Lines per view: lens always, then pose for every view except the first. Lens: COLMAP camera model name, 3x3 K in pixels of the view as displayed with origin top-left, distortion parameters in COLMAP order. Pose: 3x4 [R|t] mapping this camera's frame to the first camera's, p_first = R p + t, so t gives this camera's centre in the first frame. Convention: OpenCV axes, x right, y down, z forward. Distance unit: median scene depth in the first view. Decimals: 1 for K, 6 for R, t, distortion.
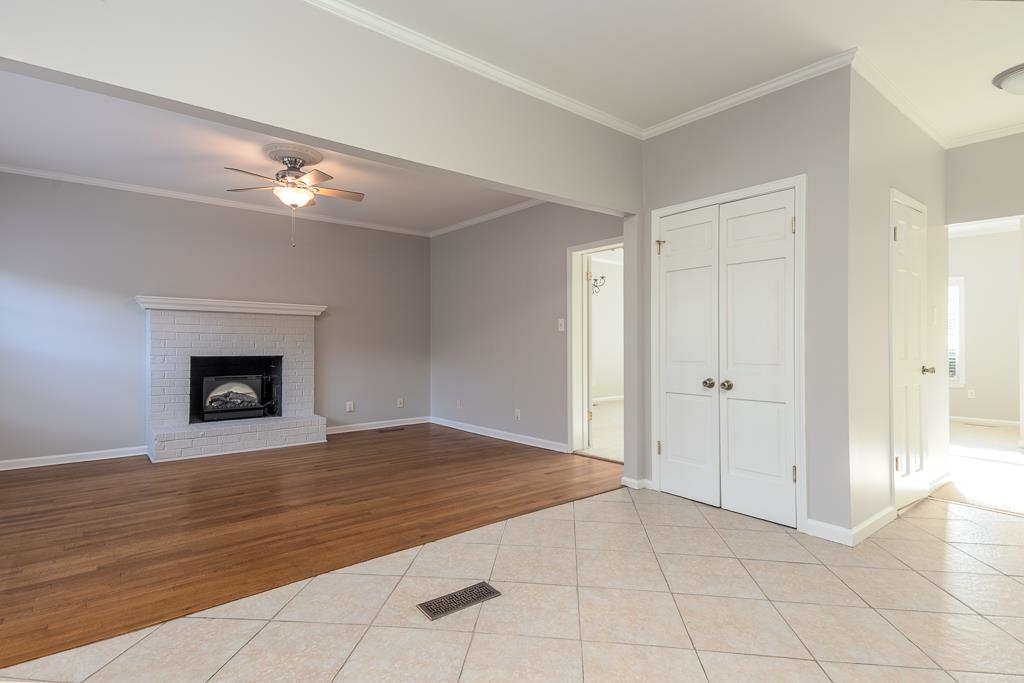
lens RADIAL K [[491.6, 0, 513.7], [0, 491.6, 339.4], [0, 0, 1]] dist [0.028402, -0.000579]
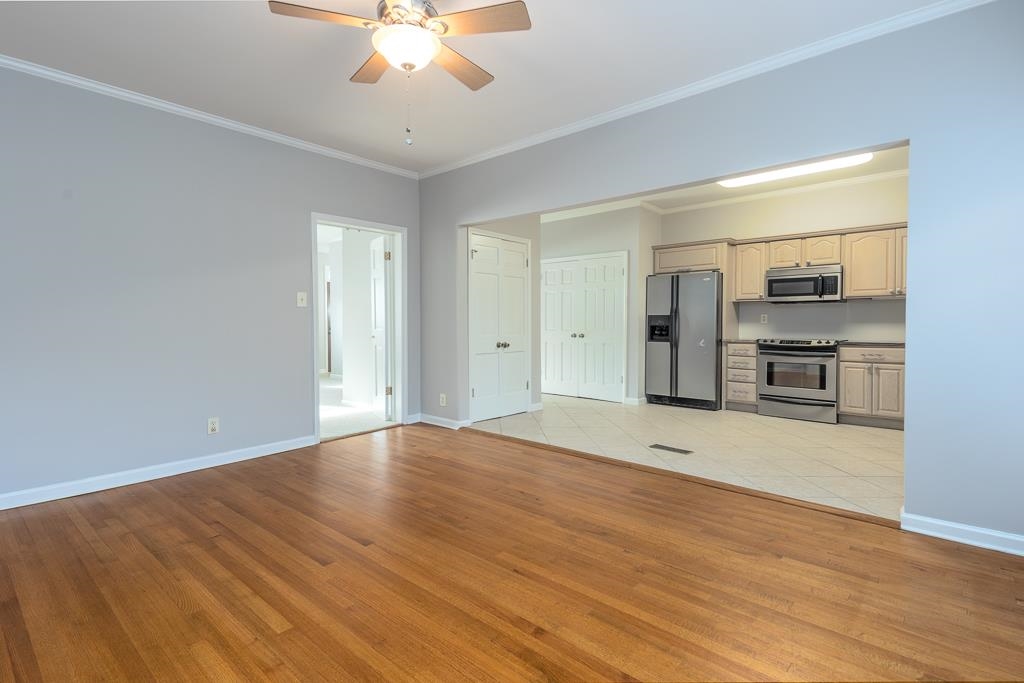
lens RADIAL K [[508.0, 0, 470.6], [0, 508.0, 331.6], [0, 0, 1]] dist [0.026041, -0.000629]
pose [[-0.102324, -0.016679, 0.994611, -0.793616], [-0.006390, 0.999850, 0.016110, 0.009885], [-0.994731, -0.004707, -0.102416, 0.776848]]
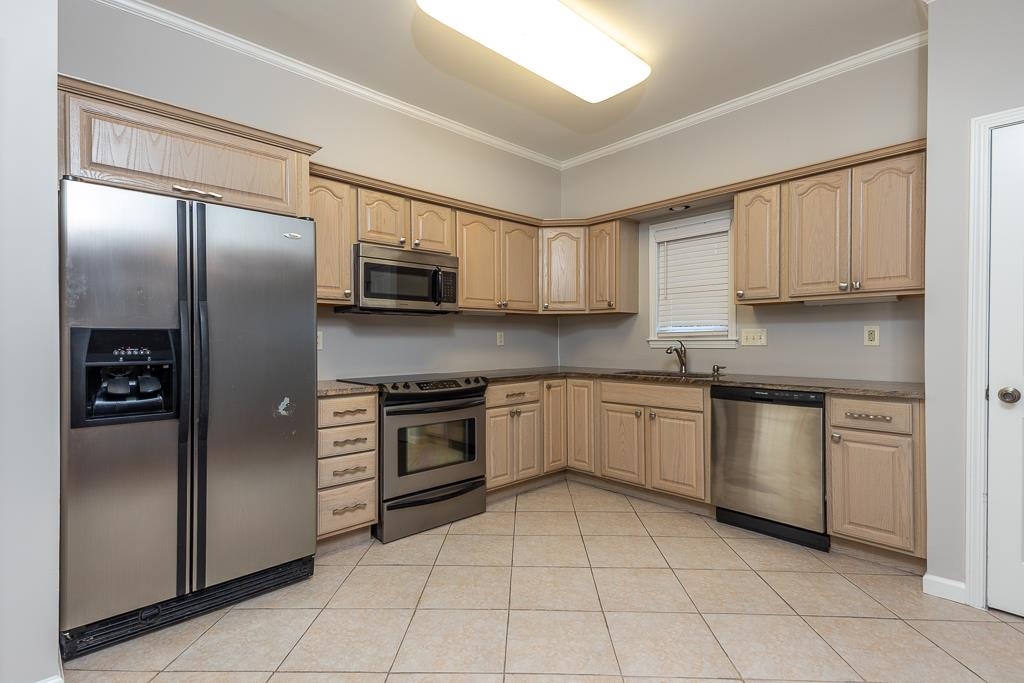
lens RADIAL K [[491.6, 0, 513.7], [0, 491.6, 339.4], [0, 0, 1]] dist [0.028402, -0.000579]
pose [[-0.997280, 0.002259, -0.073677, 0.128651], [0.002704, 0.999979, -0.005941, -0.002458], [0.073662, -0.006124, -0.997264, 0.563838]]
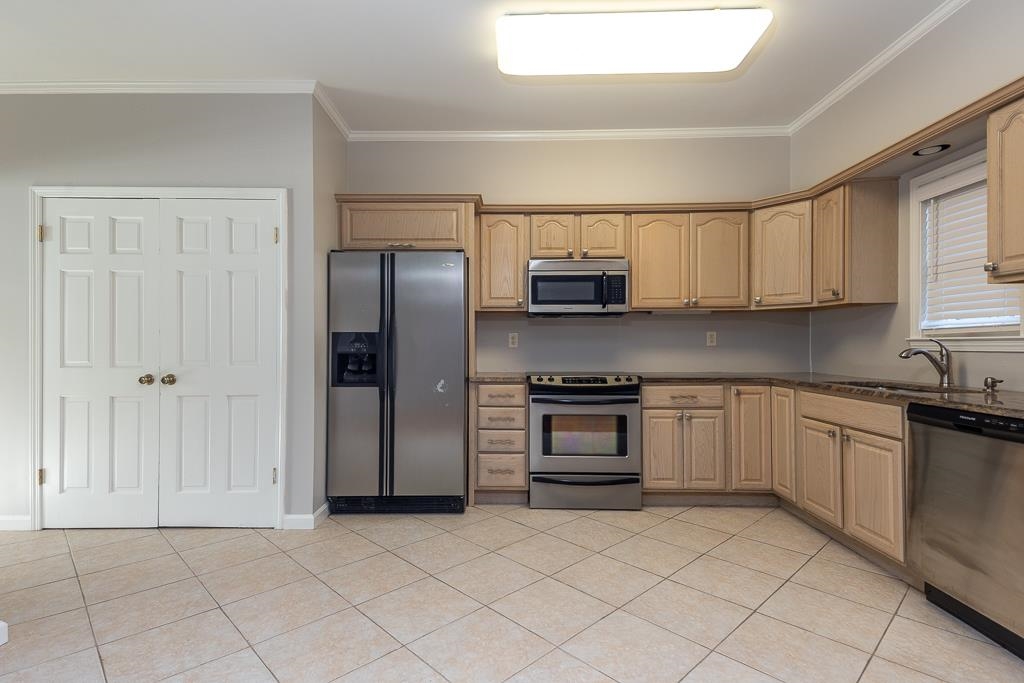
lens RADIAL K [[509.2, 0, 510.1], [0, 509.2, 339.8], [0, 0, 1]] dist [0.041941, -0.000677]
pose [[-0.762232, 0.004711, 0.647286, -0.160390], [-0.003360, 0.999931, -0.011235, 0.002456], [-0.647295, -0.010738, -0.762164, 0.546564]]
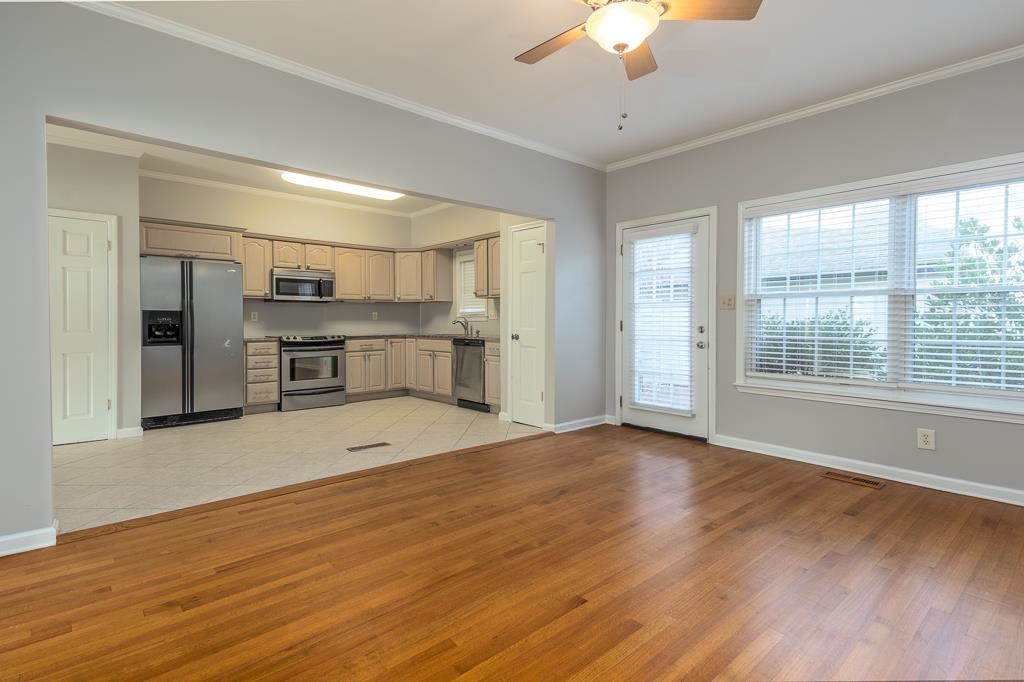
lens RADIAL K [[512.6, 0, 547.9], [0, 512.6, 326.8], [0, 0, 1]] dist [0.036162, -0.000143]
pose [[-0.996508, 0.001740, -0.083474, -0.250814], [0.001170, 0.999976, 0.006883, 0.011358], [0.083484, 0.006761, -0.996486, 1.205770]]
